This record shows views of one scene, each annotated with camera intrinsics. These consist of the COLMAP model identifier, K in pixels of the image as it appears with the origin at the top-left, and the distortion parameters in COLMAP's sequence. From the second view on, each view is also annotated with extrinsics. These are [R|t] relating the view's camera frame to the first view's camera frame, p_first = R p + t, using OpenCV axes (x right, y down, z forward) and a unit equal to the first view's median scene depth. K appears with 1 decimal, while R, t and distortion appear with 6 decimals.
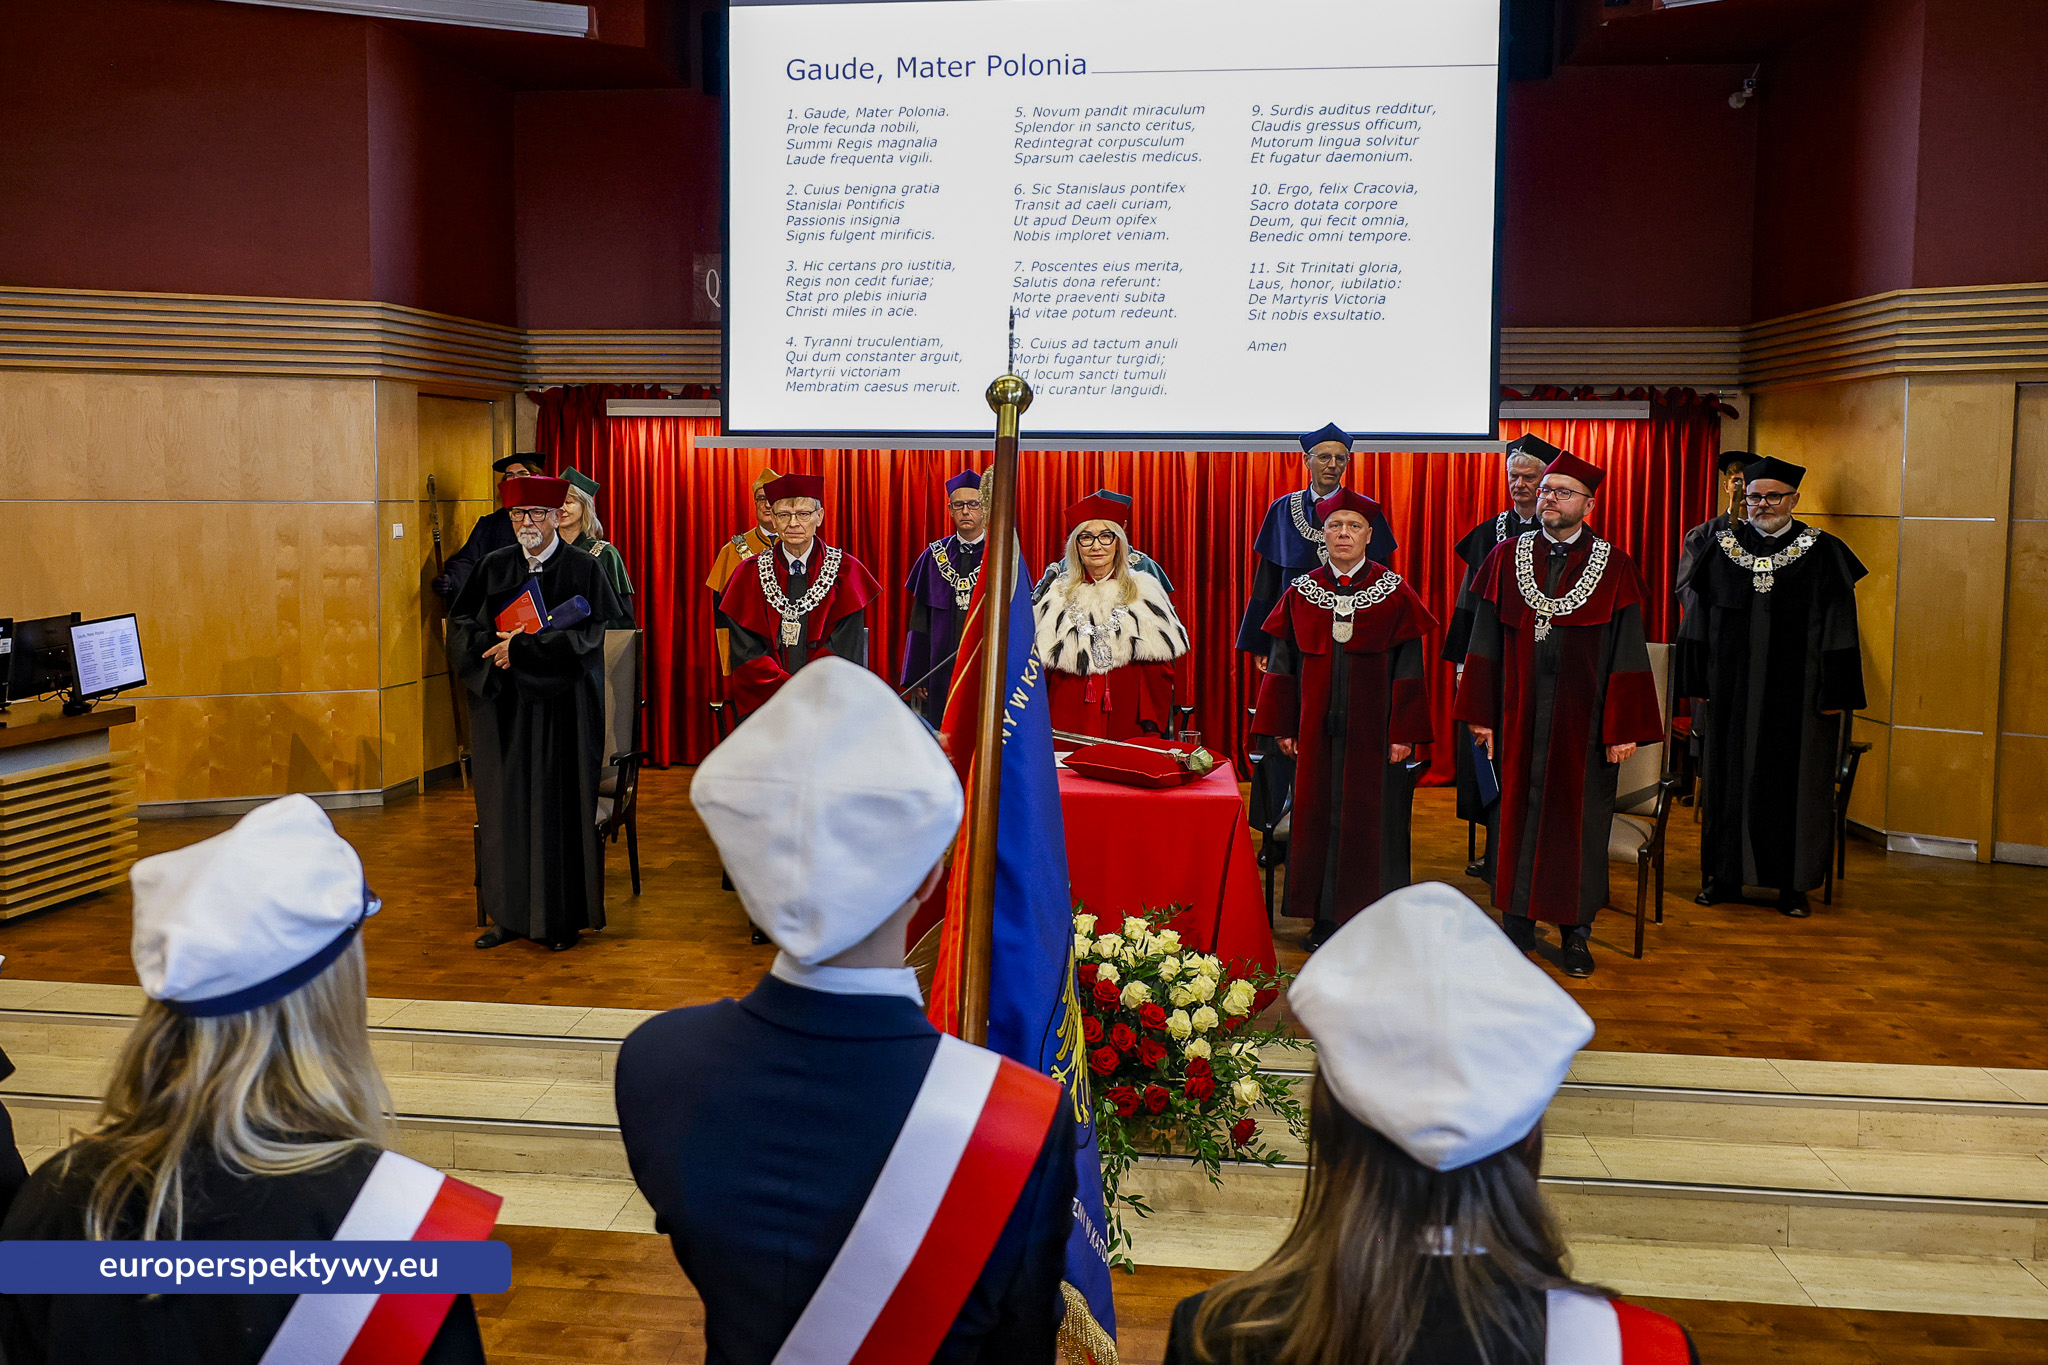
lens RADIAL K [[1555.2, 0, 977.6], [0, 1555.2, 601.3], [0, 0, 1]] dist [-0.006096, 0.001384]
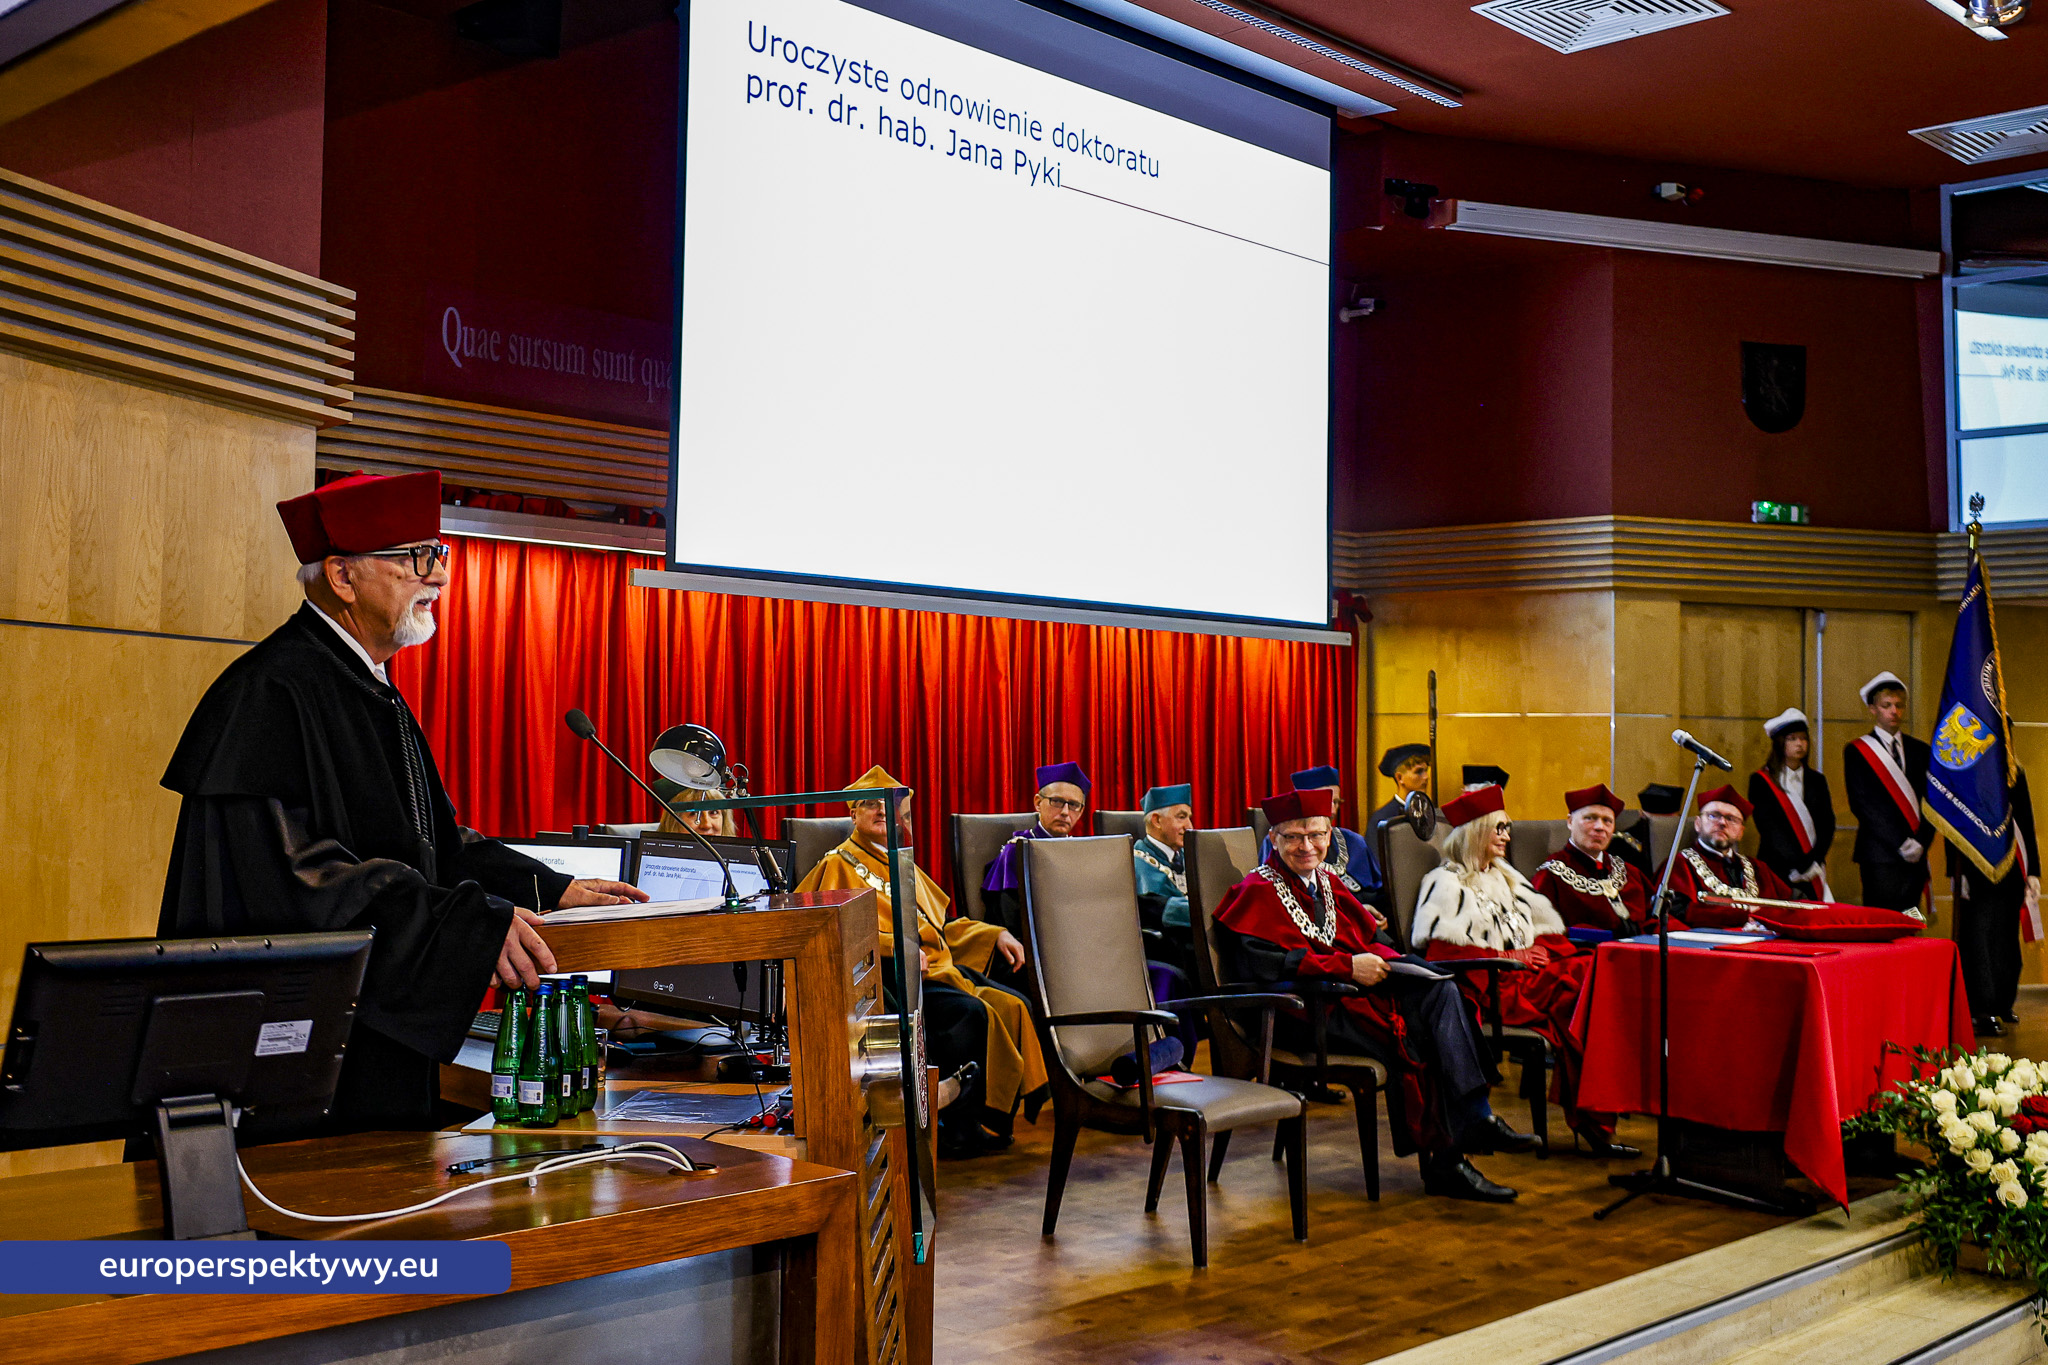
lens RADIAL K [[2191.5, 0, 993.5], [0, 2191.5, 672.8], [0, 0, 1]] dist [-0.002025, 0.021755]
pose [[0.611551, 0.031843, 0.790564, -0.854426], [0.046380, 0.996029, -0.075997, 0.014407], [-0.789844, 0.083143, 0.607646, 0.346422]]
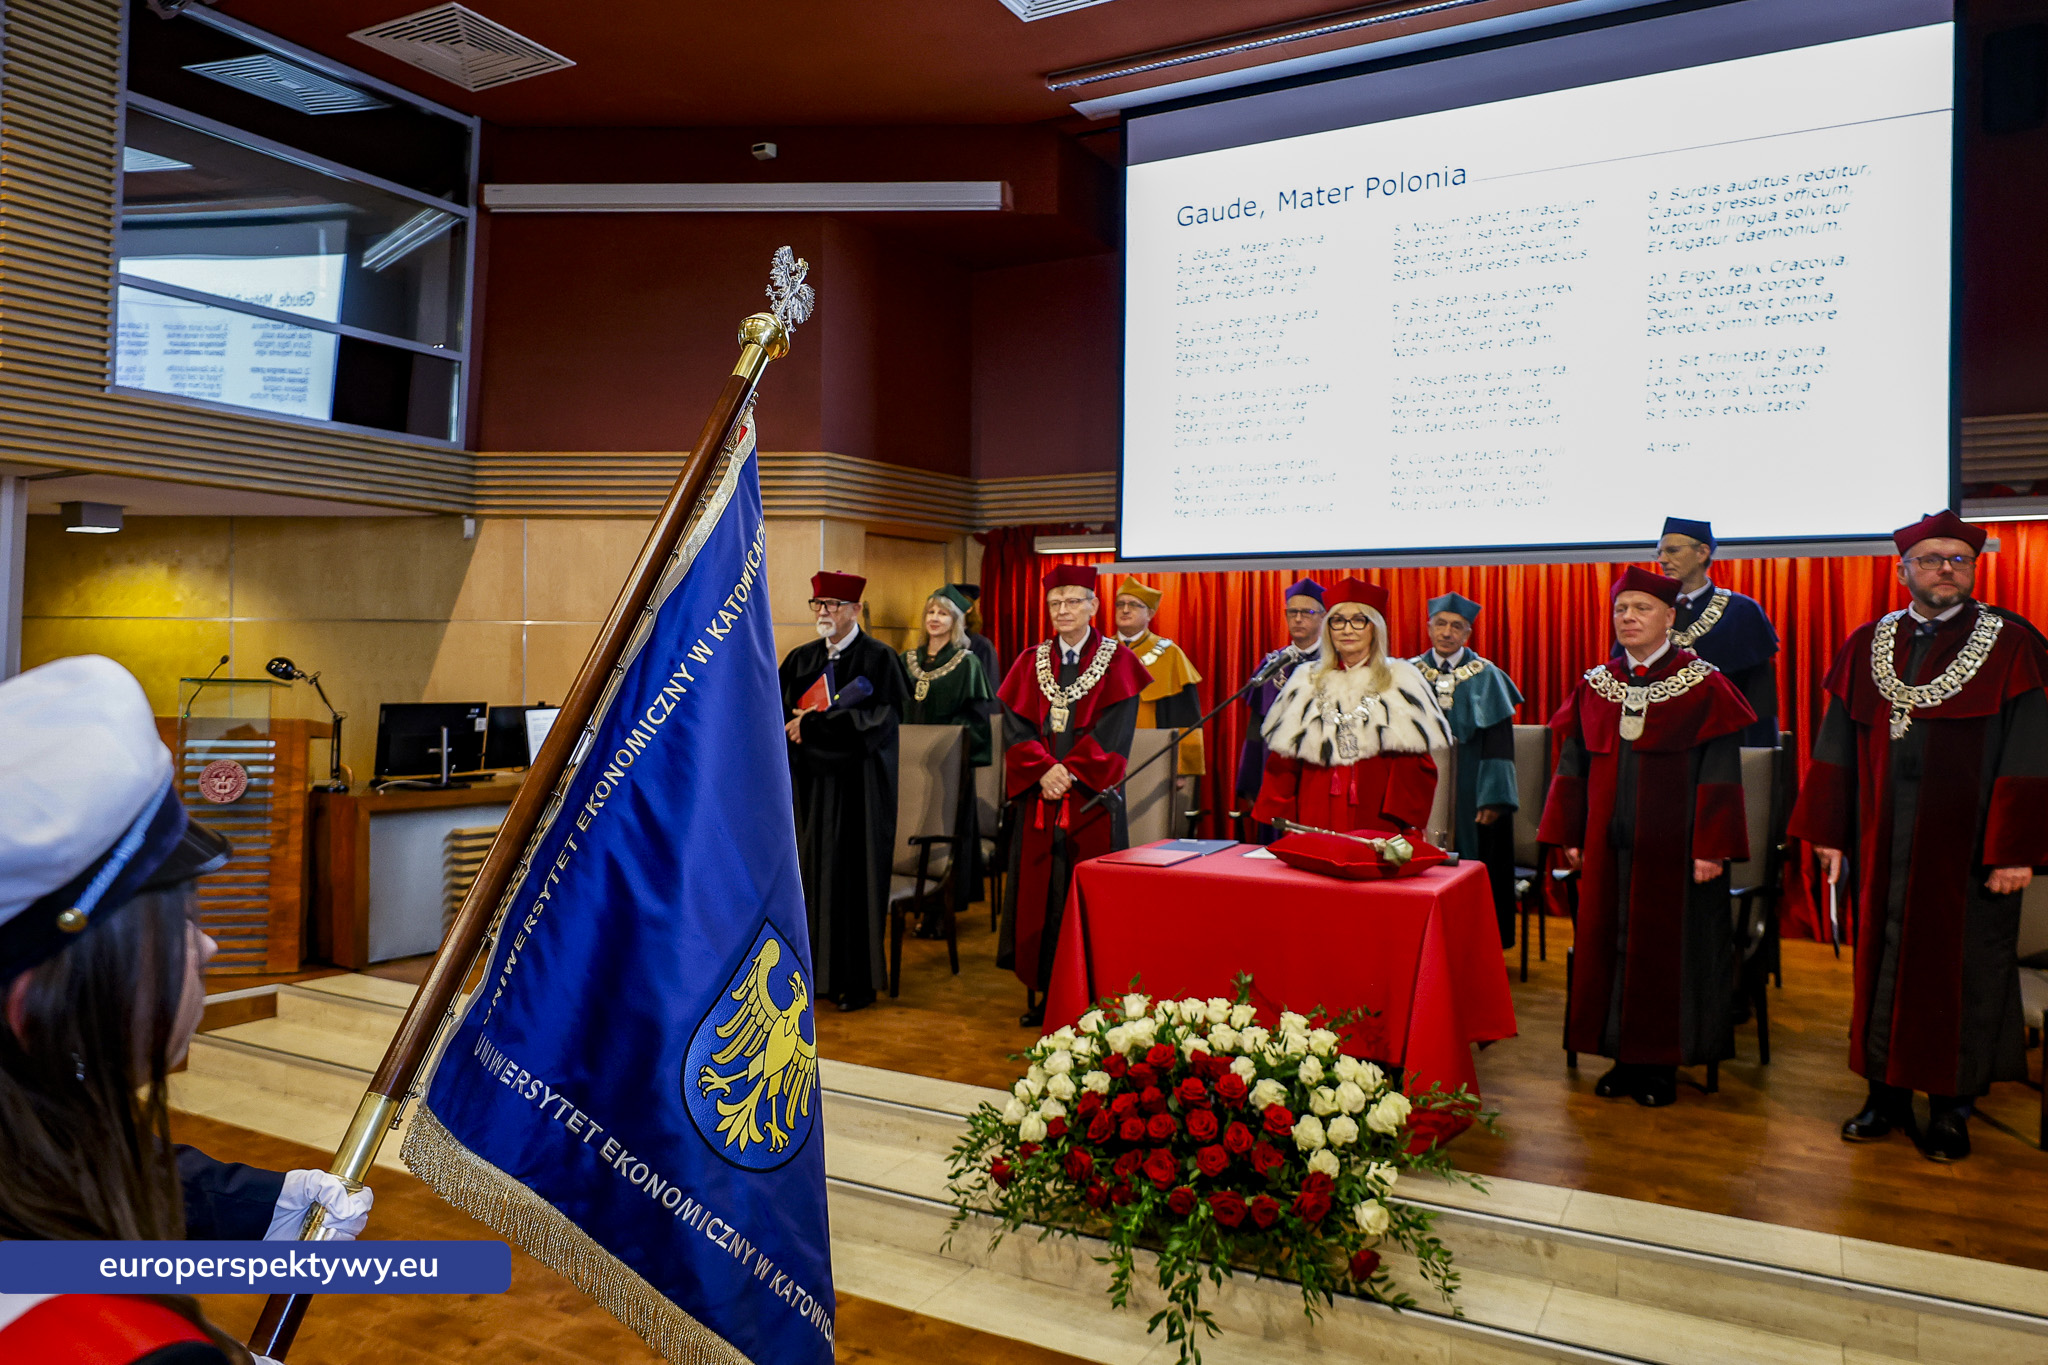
lens RADIAL K [[1406.3, 0, 1021.6], [0, 1406.3, 686.8], [0, 0, 1]] dist [-0.003527, 0.000555]
pose [[0.923973, 0.007102, -0.382392, 0.152882], [-0.030450, 0.998020, -0.055042, 0.035592], [0.381243, 0.062501, 0.922360, 0.095259]]
